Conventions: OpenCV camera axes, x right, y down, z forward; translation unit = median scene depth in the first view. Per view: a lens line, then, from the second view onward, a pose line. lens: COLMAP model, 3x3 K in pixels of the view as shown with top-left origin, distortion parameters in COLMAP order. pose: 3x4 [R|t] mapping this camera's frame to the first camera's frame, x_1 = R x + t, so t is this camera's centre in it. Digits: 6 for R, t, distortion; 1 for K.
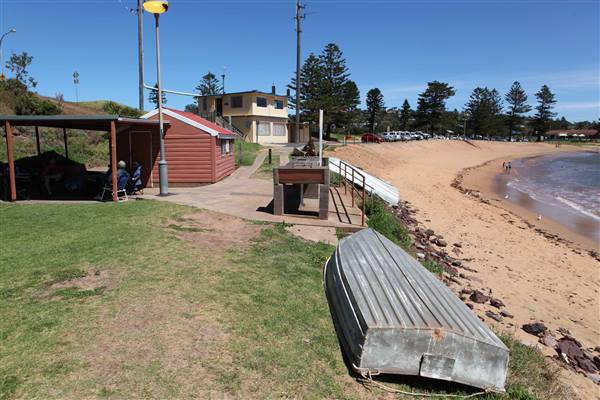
lens RADIAL K [[443.3, 0, 299.5], [0, 443.3, 200.3], [0, 0, 1]] dist [-0.069031, 0.015951]
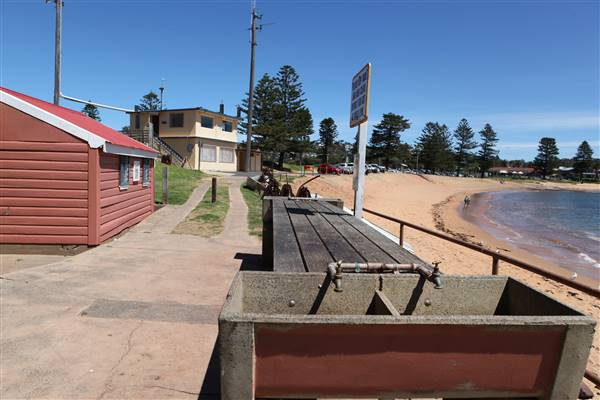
lens RADIAL K [[443.3, 0, 301.5], [0, 443.3, 198.2], [0, 0, 1]] dist [-0.069031, 0.015951]
pose [[0.991760, 0.024570, 0.125728, -0.006344], [-0.015337, 0.997149, -0.073886, -0.012259], [-0.127185, 0.071349, 0.989310, 0.104608]]
